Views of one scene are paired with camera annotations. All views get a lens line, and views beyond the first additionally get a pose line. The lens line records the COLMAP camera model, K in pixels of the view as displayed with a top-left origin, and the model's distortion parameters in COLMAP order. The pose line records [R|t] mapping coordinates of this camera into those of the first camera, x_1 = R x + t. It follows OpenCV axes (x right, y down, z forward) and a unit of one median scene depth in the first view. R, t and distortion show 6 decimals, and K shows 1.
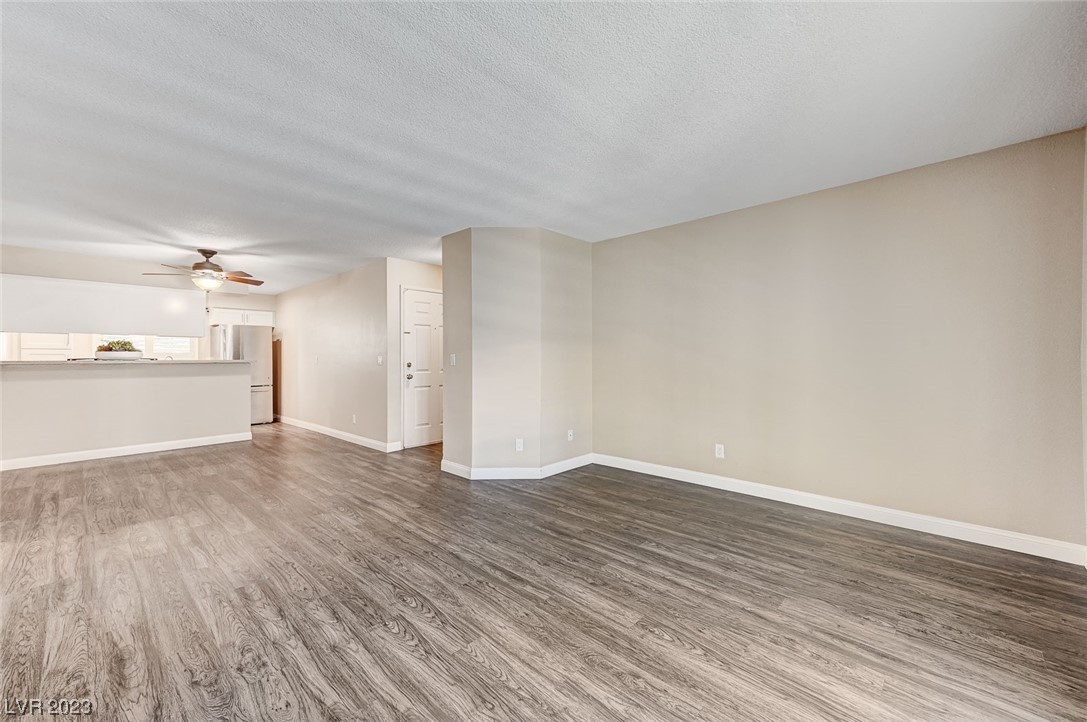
lens RADIAL K [[438.4, 0, 551.2], [0, 438.4, 354.7], [0, 0, 1]] dist [0.023867, 0.000361]
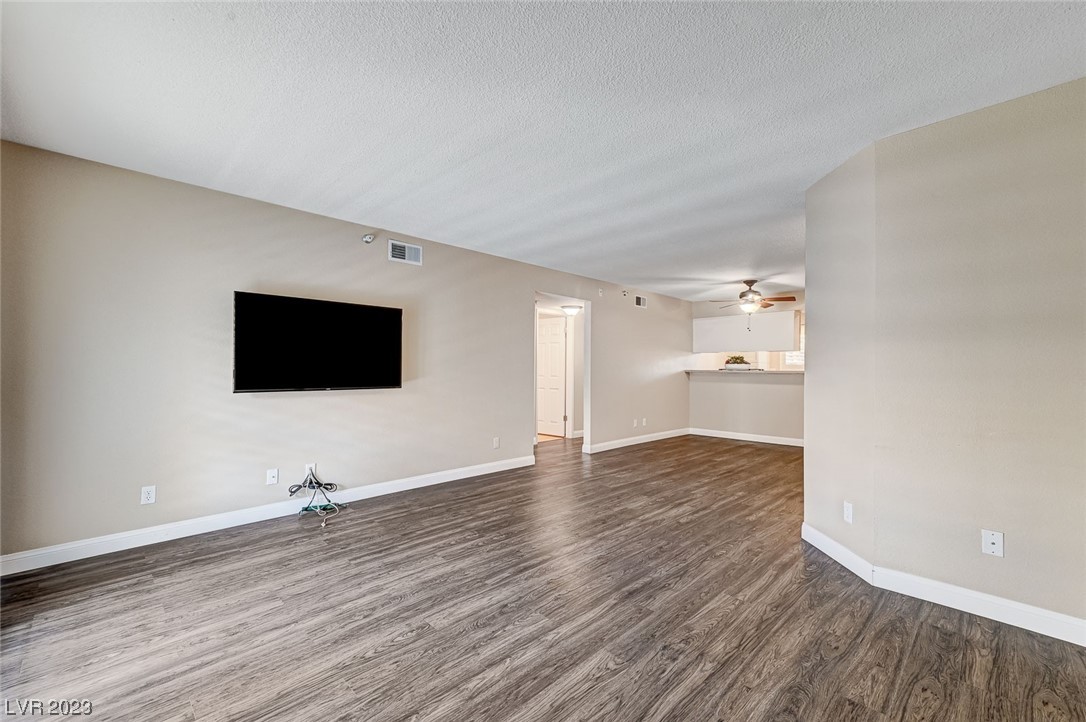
lens RADIAL K [[450.5, 0, 555.4], [0, 450.5, 365.4], [0, 0, 1]] dist [0.020939, 0.000173]
pose [[-0.022686, -0.002033, -0.999741, 0.829742], [0.000128, 0.999998, -0.002036, 0.000611], [0.999743, -0.000174, -0.022686, 0.874874]]
